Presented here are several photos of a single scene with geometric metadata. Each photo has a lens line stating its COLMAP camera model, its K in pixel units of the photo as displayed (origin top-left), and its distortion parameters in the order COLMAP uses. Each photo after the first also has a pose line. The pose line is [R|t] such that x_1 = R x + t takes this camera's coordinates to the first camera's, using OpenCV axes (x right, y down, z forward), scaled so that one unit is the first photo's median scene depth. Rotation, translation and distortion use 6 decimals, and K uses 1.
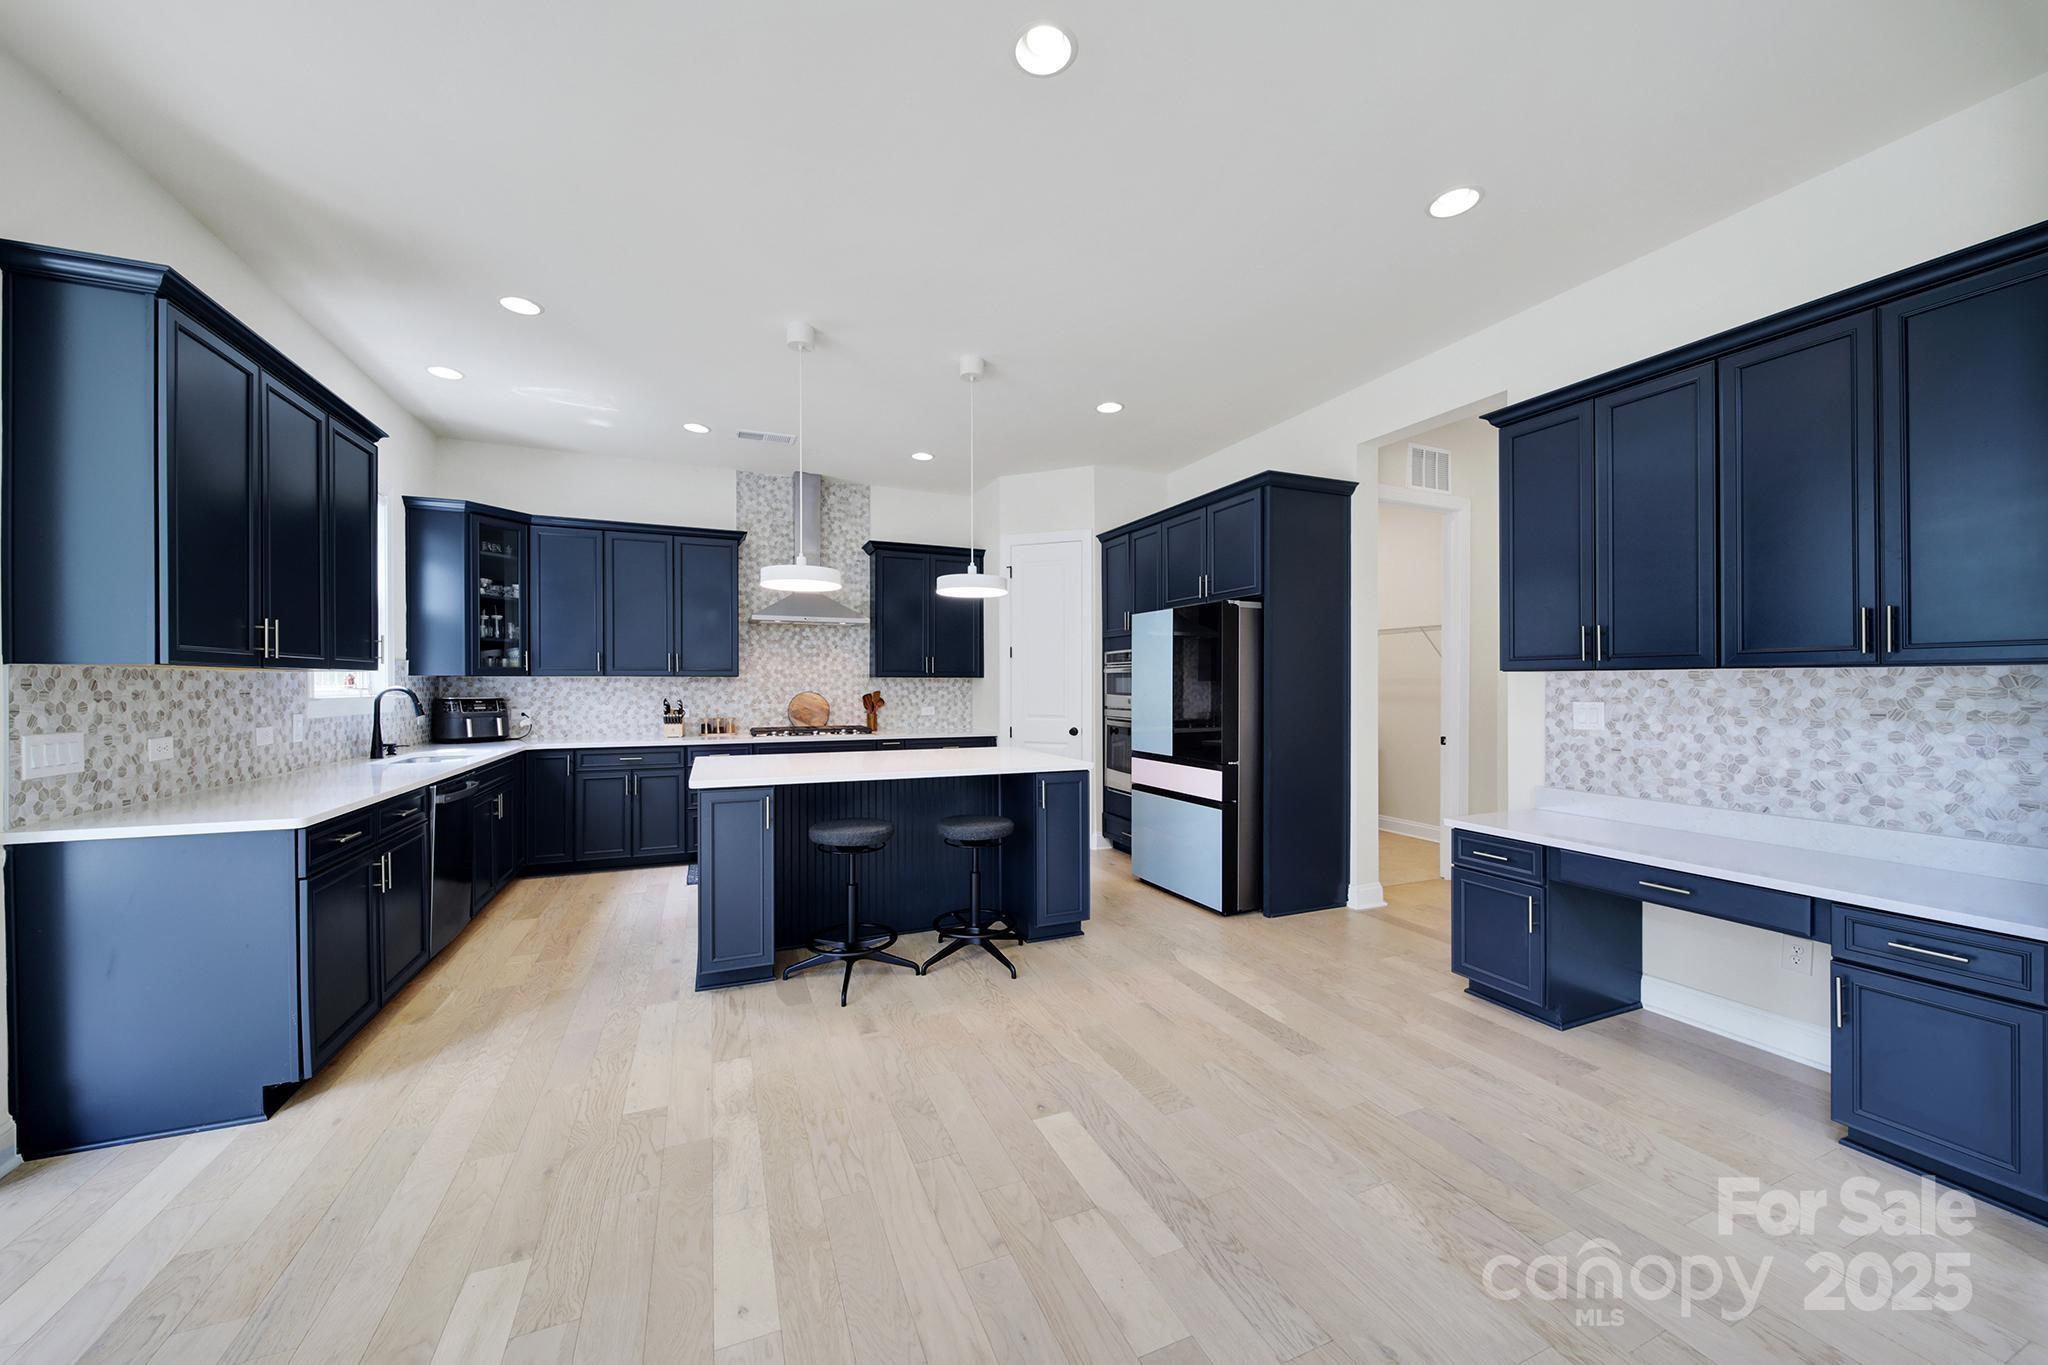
lens RADIAL K [[736.8, 0, 1024.0], [0, 736.8, 682.5], [0, 0, 1]] dist [0.000591, -0.000111]
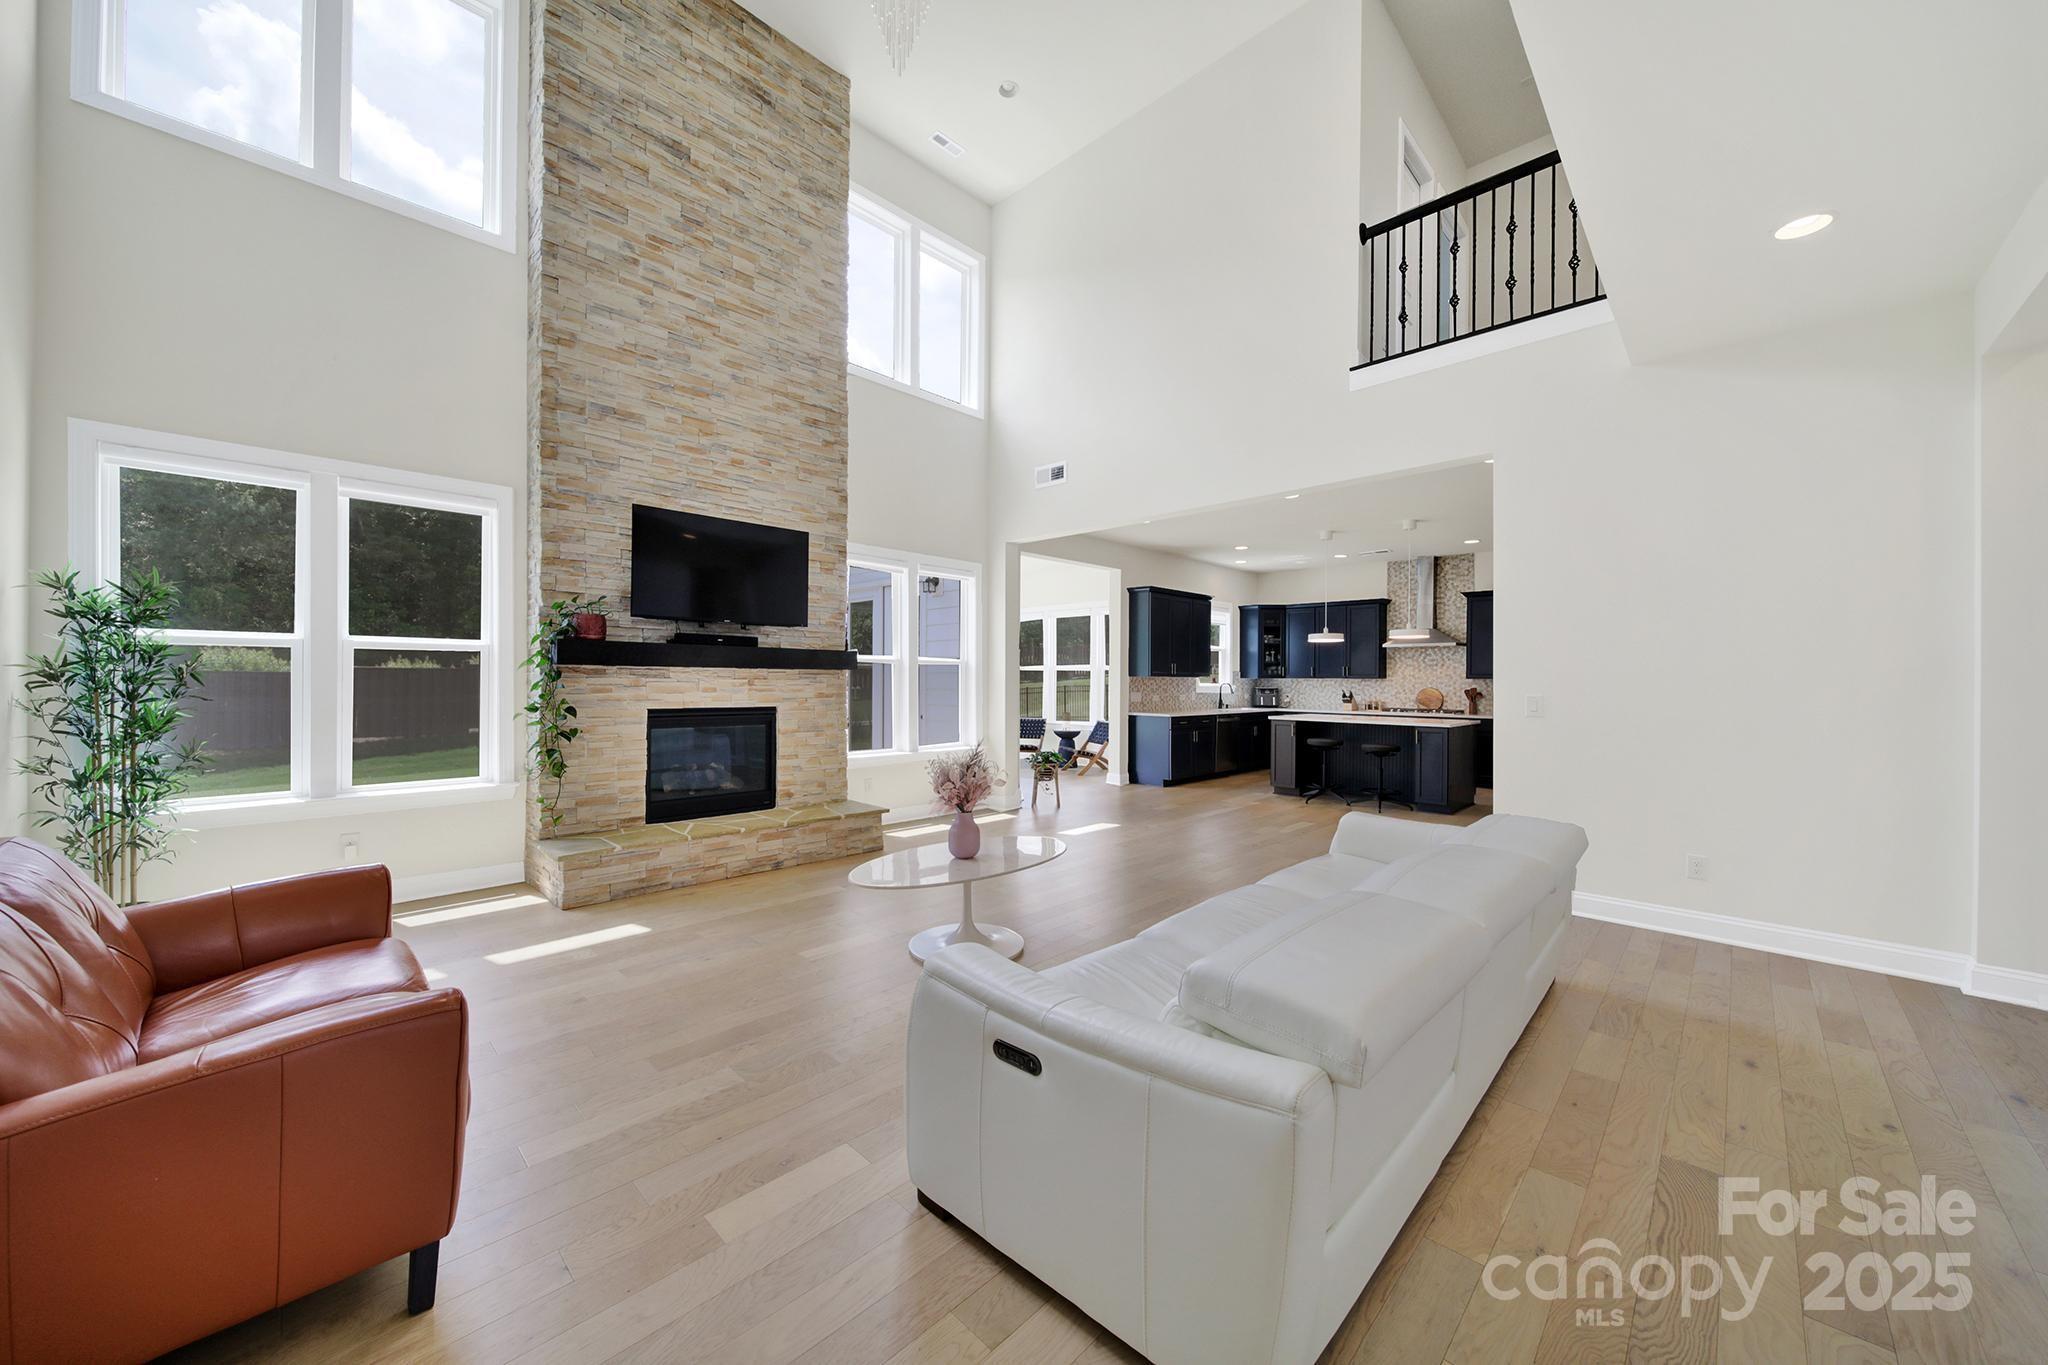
lens RADIAL K [[733.6, 0, 1024.8], [0, 733.6, 676.4], [0, 0, 1]] dist [-0.000889, -0.000532]
pose [[0.383147, -0.002062, -0.923685, 1.014838], [-0.005457, 0.999975, -0.004496, -0.001009], [0.923671, 0.006763, 0.383126, -0.532719]]
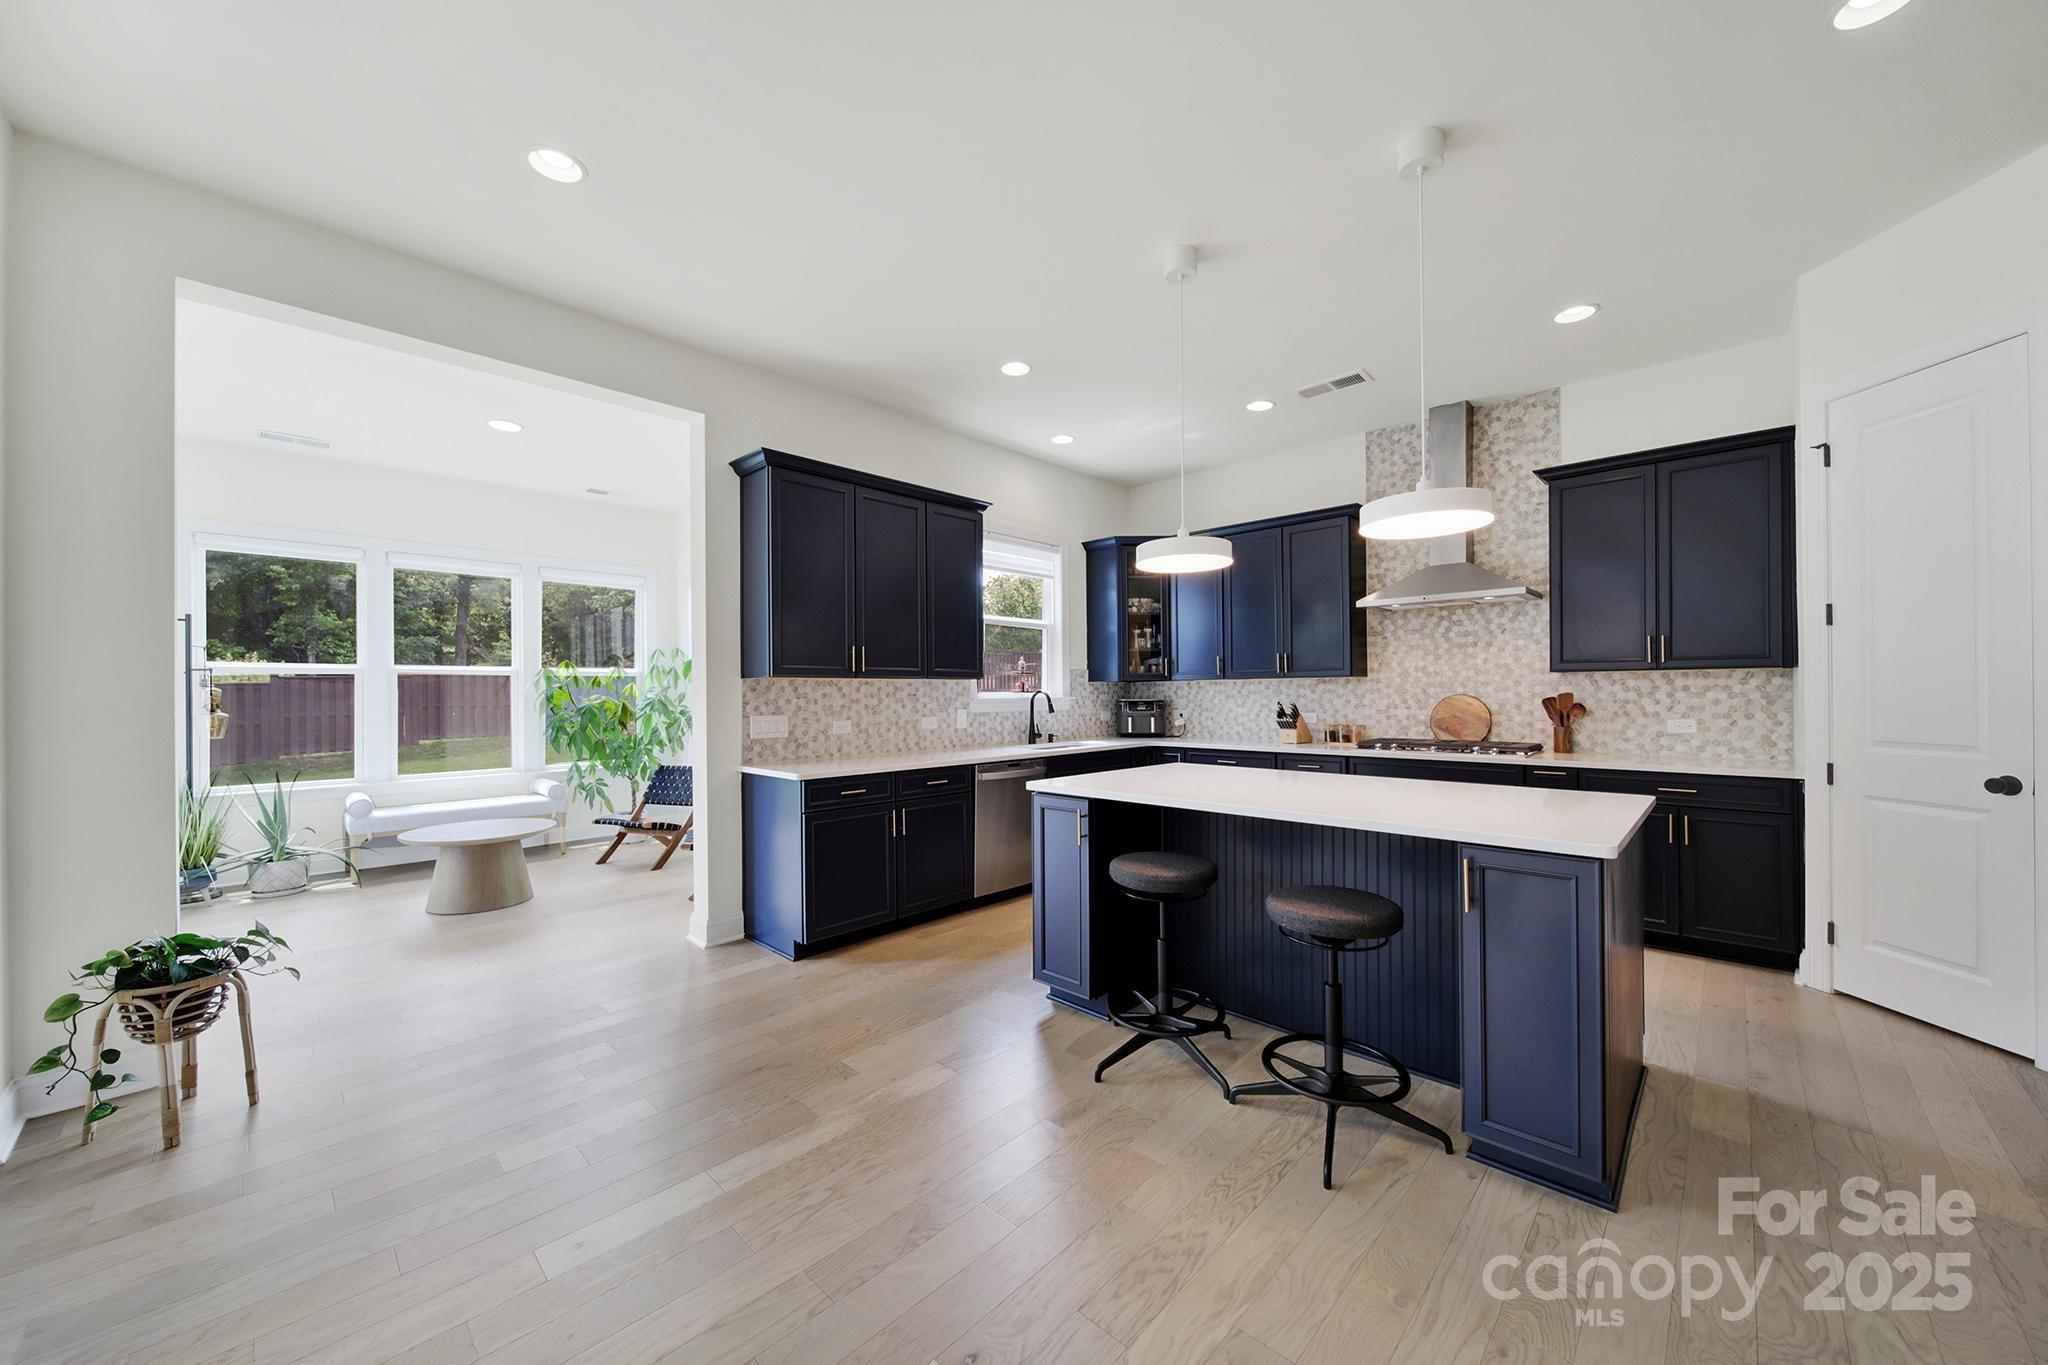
lens RADIAL K [[738.3, 0, 1024.4], [0, 738.3, 691.0], [0, 0, 1]] dist [-0.001120, -0.000261]
pose [[0.391511, -0.006580, -0.920150, 0.264238], [0.010353, 0.999943, -0.002745, 0.007762], [0.920115, -0.008452, 0.391557, 0.345976]]
